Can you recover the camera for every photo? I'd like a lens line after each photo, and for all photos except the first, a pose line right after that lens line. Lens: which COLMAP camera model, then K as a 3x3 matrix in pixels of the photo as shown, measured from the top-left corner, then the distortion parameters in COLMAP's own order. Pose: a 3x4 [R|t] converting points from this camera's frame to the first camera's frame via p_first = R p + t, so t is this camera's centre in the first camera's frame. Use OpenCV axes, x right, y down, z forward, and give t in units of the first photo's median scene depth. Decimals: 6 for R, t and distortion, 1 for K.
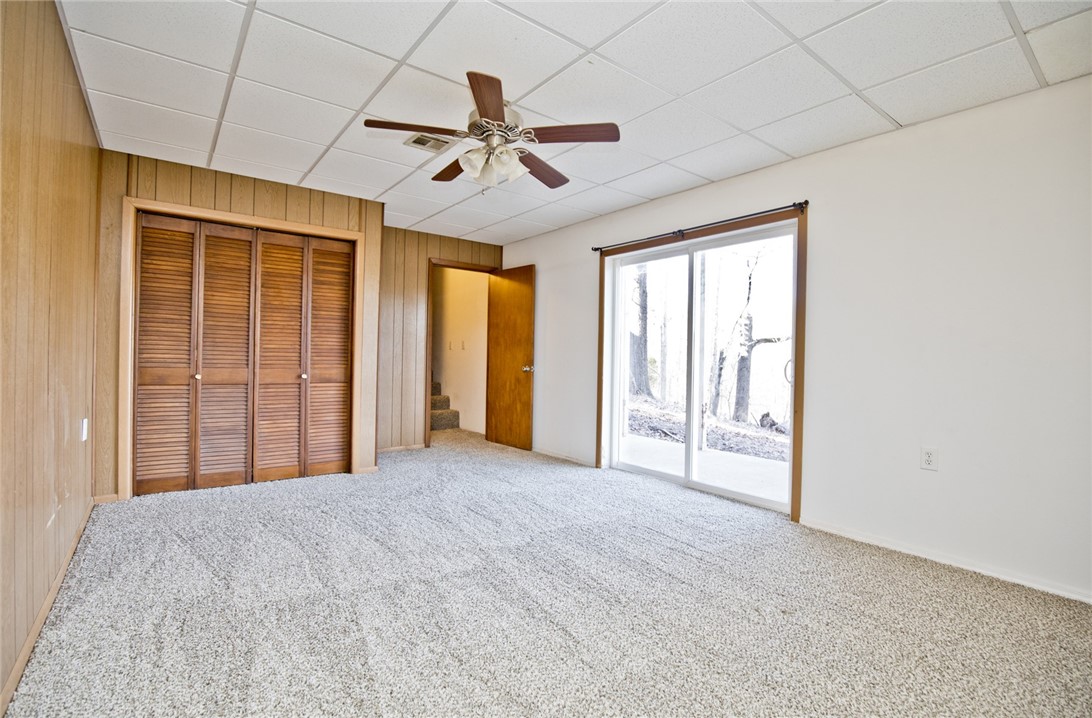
lens RADIAL K [[500.9, 0, 544.3], [0, 500.9, 357.1], [0, 0, 1]] dist [-0.031321, 0.004648]
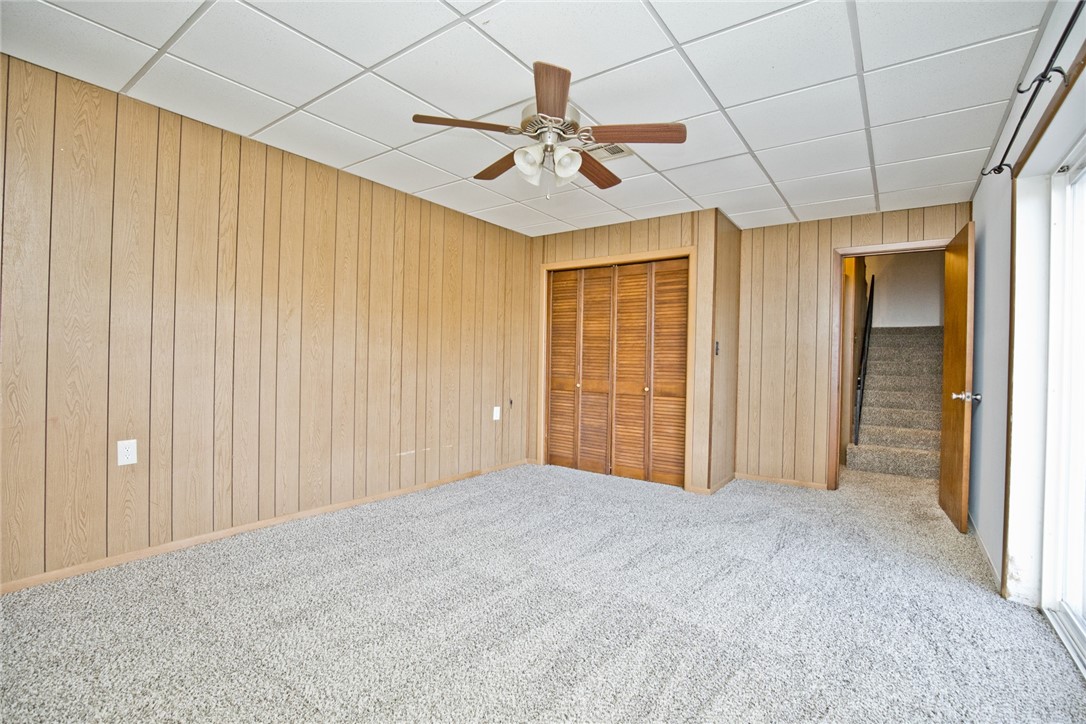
lens RADIAL K [[498.2, 0, 548.0], [0, 498.2, 363.4], [0, 0, 1]] dist [-0.031321, 0.004648]
pose [[0.292858, -0.004232, -0.956147, 0.527971], [-0.013680, 0.999869, -0.008615, -0.006707], [0.956058, 0.015603, 0.292762, 0.485740]]
